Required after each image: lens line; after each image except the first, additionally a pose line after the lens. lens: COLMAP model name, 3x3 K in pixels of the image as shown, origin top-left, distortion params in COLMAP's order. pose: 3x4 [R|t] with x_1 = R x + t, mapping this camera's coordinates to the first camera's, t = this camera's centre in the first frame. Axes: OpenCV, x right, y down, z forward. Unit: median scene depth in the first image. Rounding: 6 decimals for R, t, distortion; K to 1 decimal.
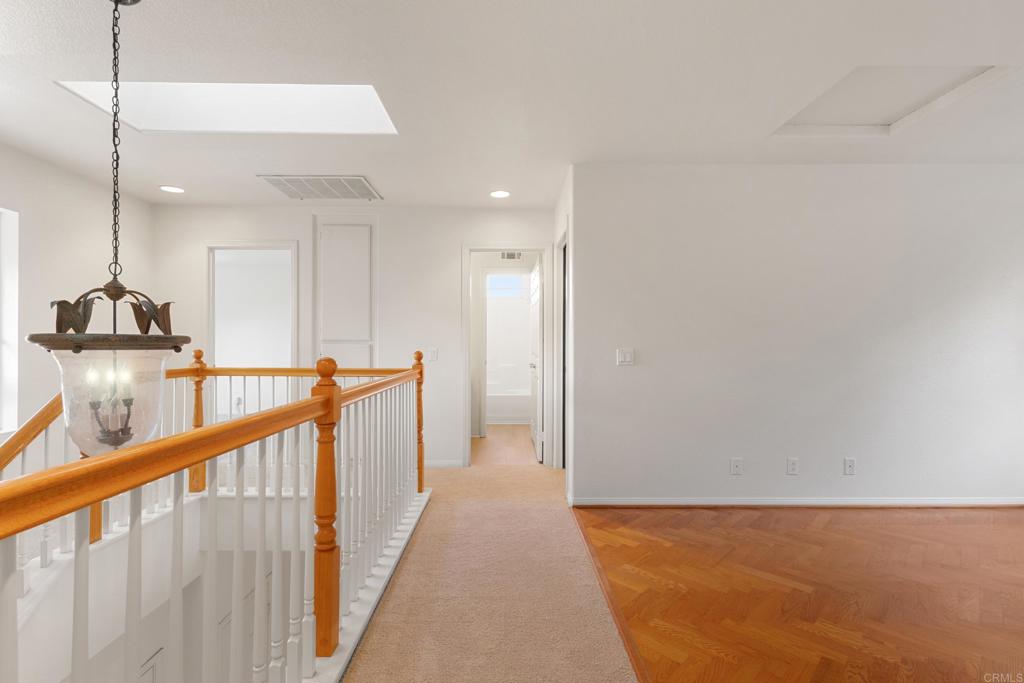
lens RADIAL K [[478.2, 0, 513.9], [0, 478.2, 343.6], [0, 0, 1]] dist [0.005188, -0.000307]
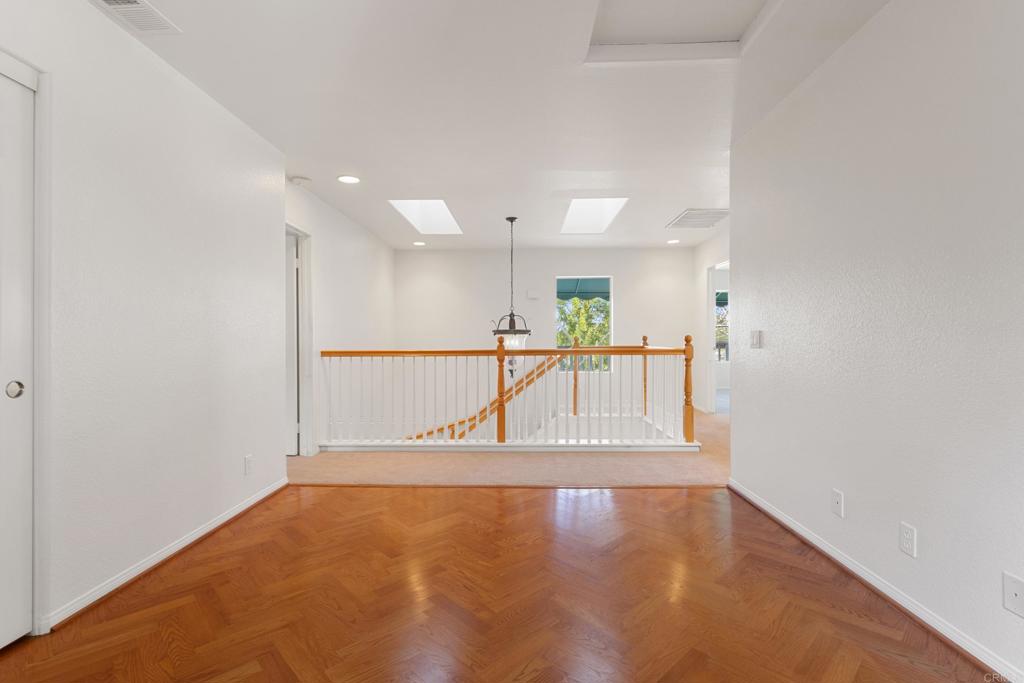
lens RADIAL K [[478.2, 0, 512.1], [0, 478.2, 339.8], [0, 0, 1]] dist [0.005188, -0.000307]
pose [[-0.046177, -0.000462, -0.998933, 1.184908], [0.007192, 0.999974, -0.000795, 0.026320], [0.998907, -0.007221, -0.046172, 0.593212]]
